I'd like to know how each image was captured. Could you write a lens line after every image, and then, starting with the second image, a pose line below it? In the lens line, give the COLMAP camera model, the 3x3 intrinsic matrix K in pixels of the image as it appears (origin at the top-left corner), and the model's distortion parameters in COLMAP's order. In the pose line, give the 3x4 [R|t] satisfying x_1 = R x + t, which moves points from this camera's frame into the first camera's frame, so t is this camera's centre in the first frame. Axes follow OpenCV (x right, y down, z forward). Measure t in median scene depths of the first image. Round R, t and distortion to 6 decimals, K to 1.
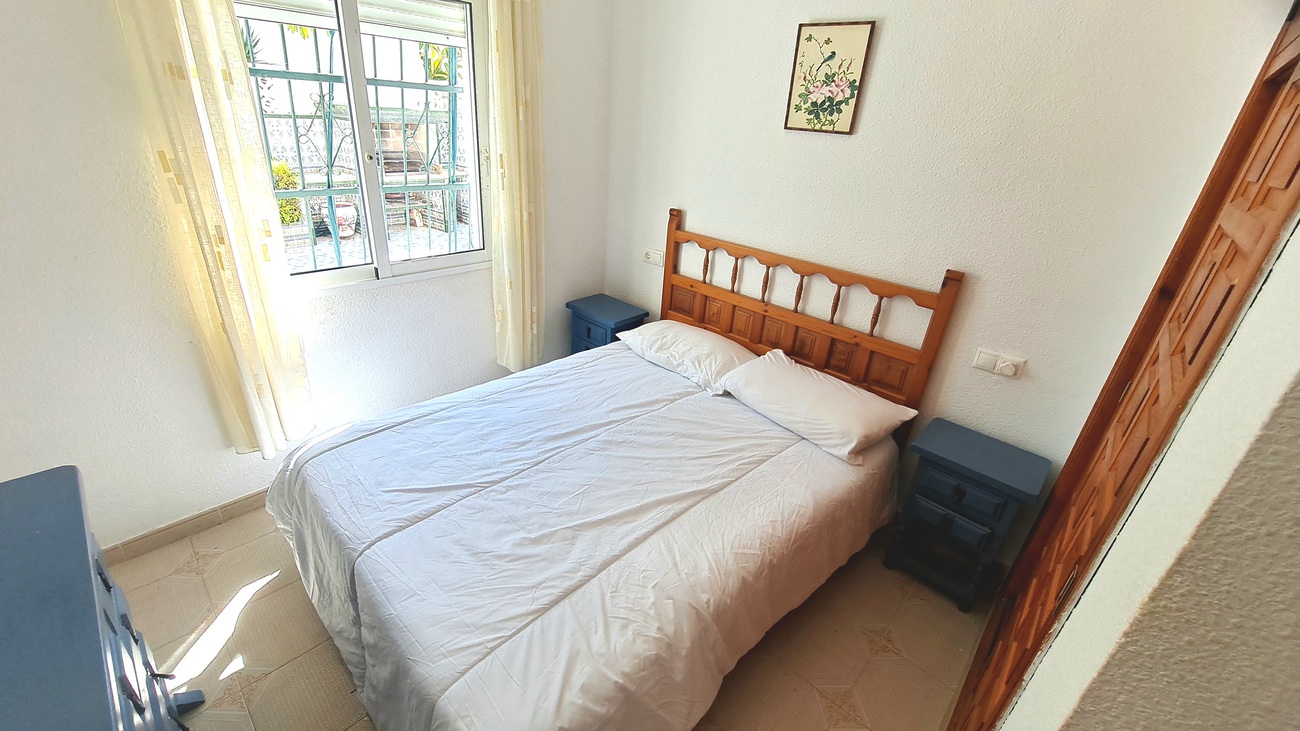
lens RADIAL K [[524.9, 0, 648.2], [0, 524.9, 361.8], [0, 0, 1]] dist [-0.027030, 0.002317]
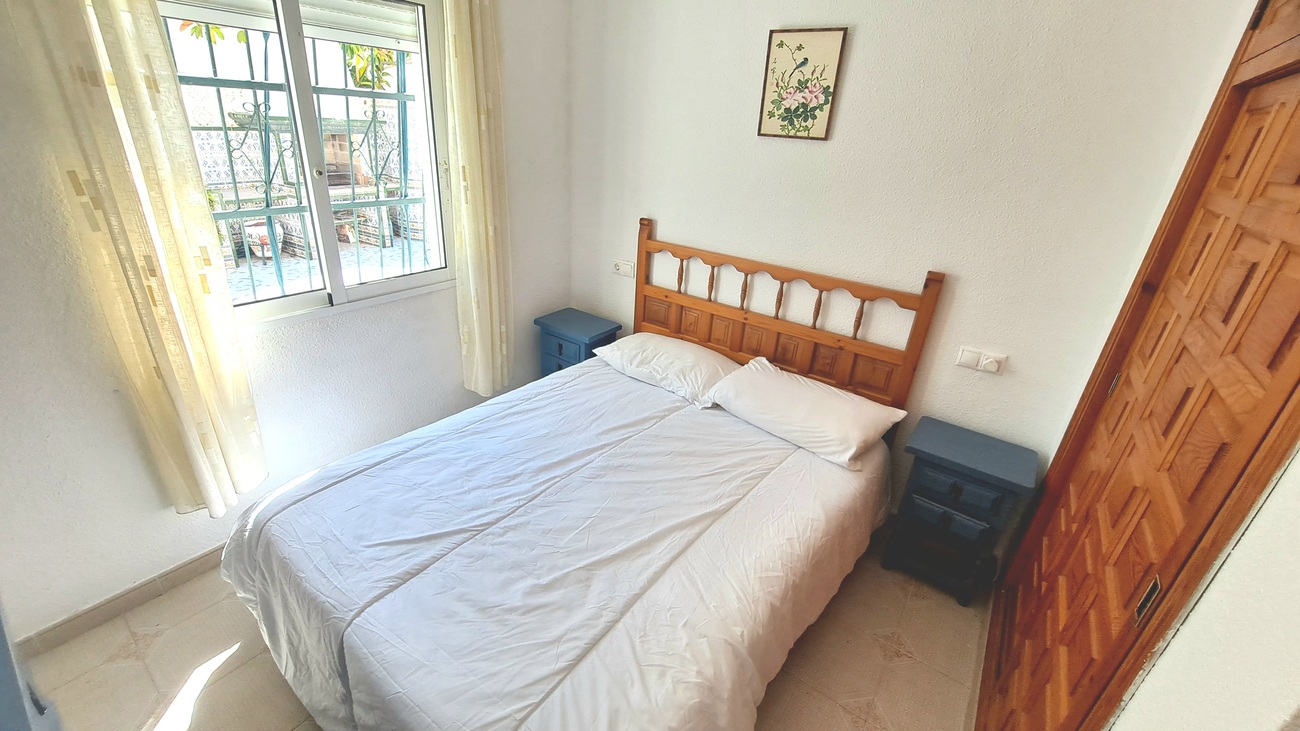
lens RADIAL K [[524.9, 0, 651.1], [0, 524.9, 360.7], [0, 0, 1]] dist [-0.027030, 0.002317]
pose [[0.992412, -0.058061, 0.108382, -0.084504], [0.059483, 0.998180, -0.009927, -0.024959], [-0.107609, 0.016299, 0.994060, 0.049887]]
